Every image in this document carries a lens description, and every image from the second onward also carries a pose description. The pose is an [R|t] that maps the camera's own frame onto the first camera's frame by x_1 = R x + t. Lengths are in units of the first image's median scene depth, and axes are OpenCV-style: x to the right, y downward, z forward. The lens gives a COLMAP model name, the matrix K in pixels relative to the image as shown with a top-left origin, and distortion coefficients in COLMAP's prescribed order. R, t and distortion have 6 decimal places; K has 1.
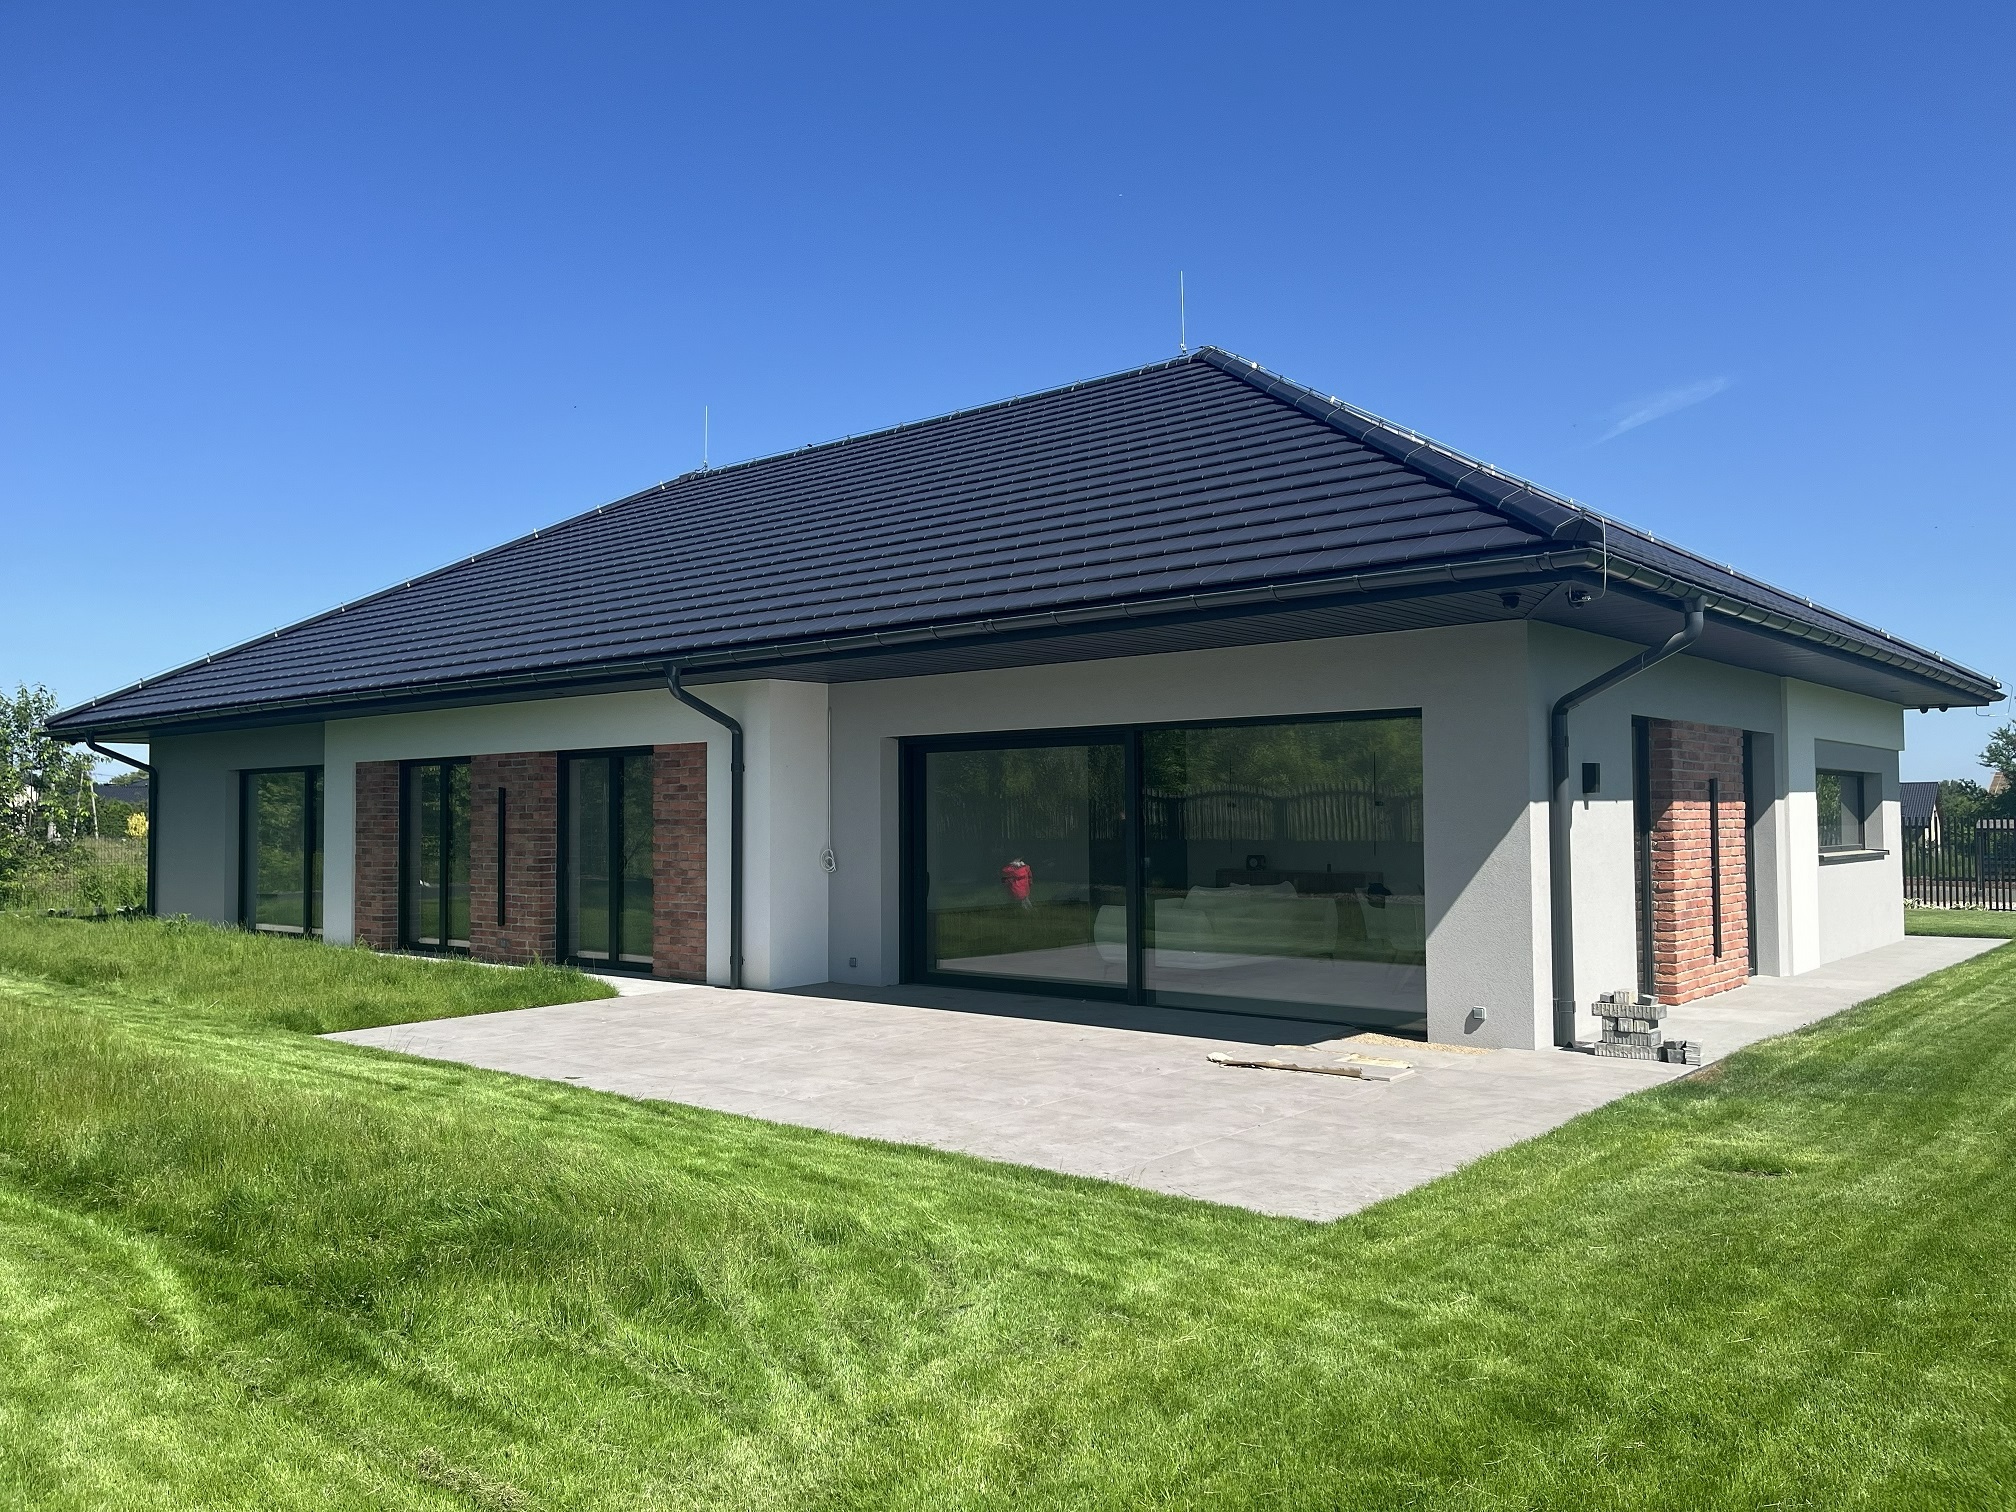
lens RADIAL K [[1527.7, 0, 1007.0], [0, 1527.7, 762.3], [0, 0, 1]] dist [0.057301, -0.083378]
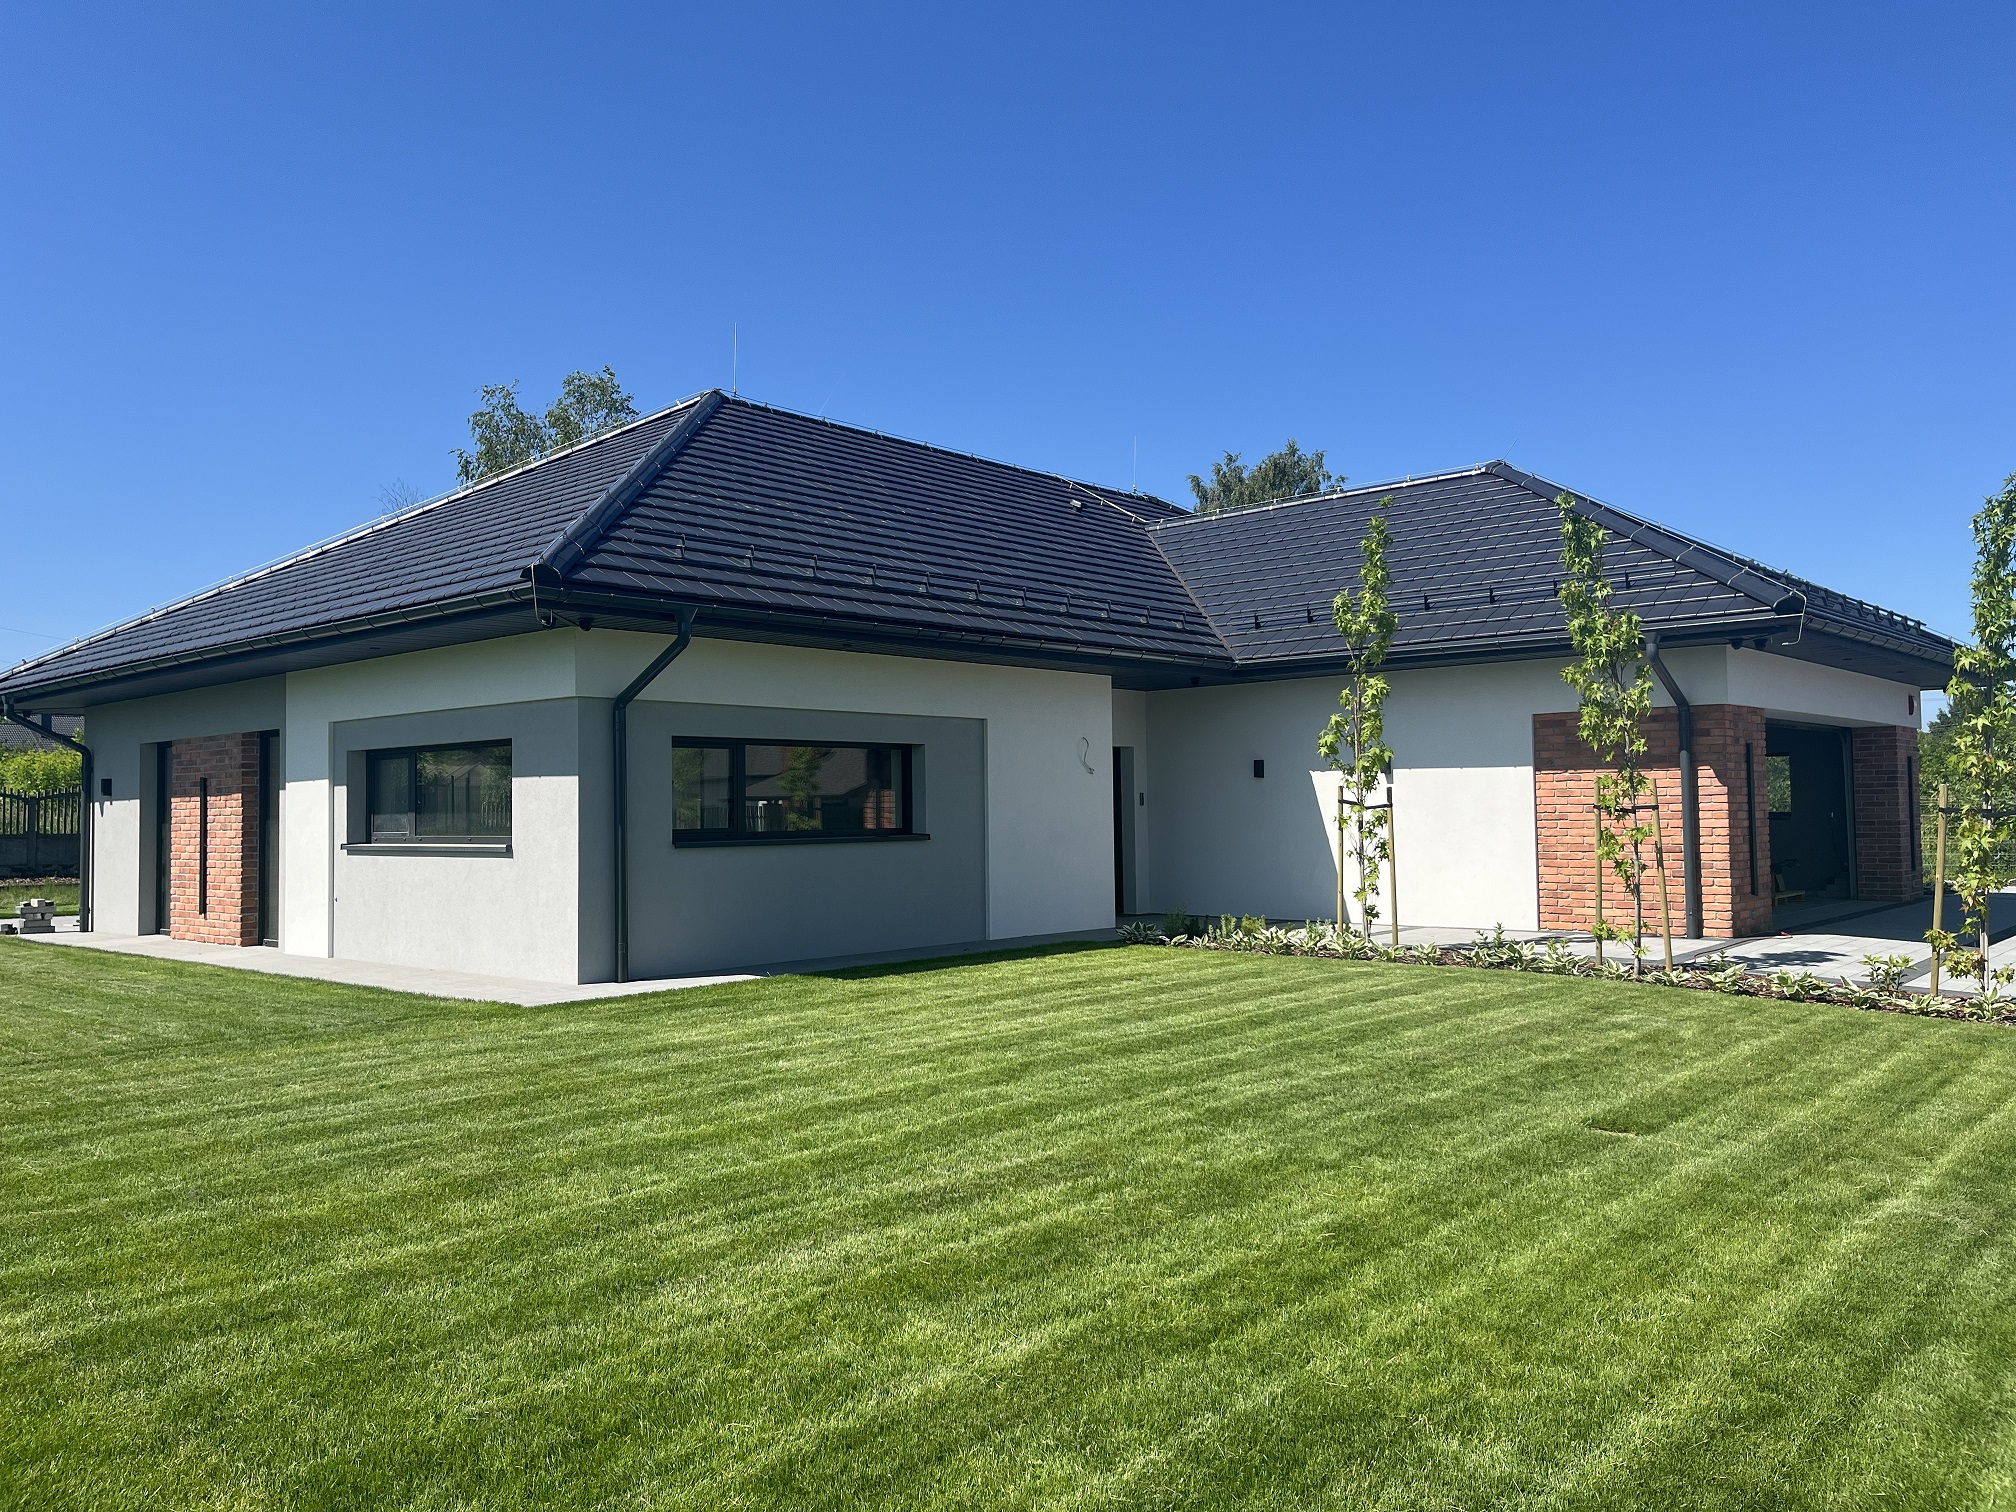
lens RADIAL K [[1527.7, 0, 1007.0], [0, 1527.7, 762.3], [0, 0, 1]] dist [0.057301, -0.083378]
pose [[-0.016869, -0.023450, -0.999583, 1.783059], [0.054013, 0.998244, -0.024331, 0.067095], [0.998398, -0.054401, -0.015573, 1.729868]]
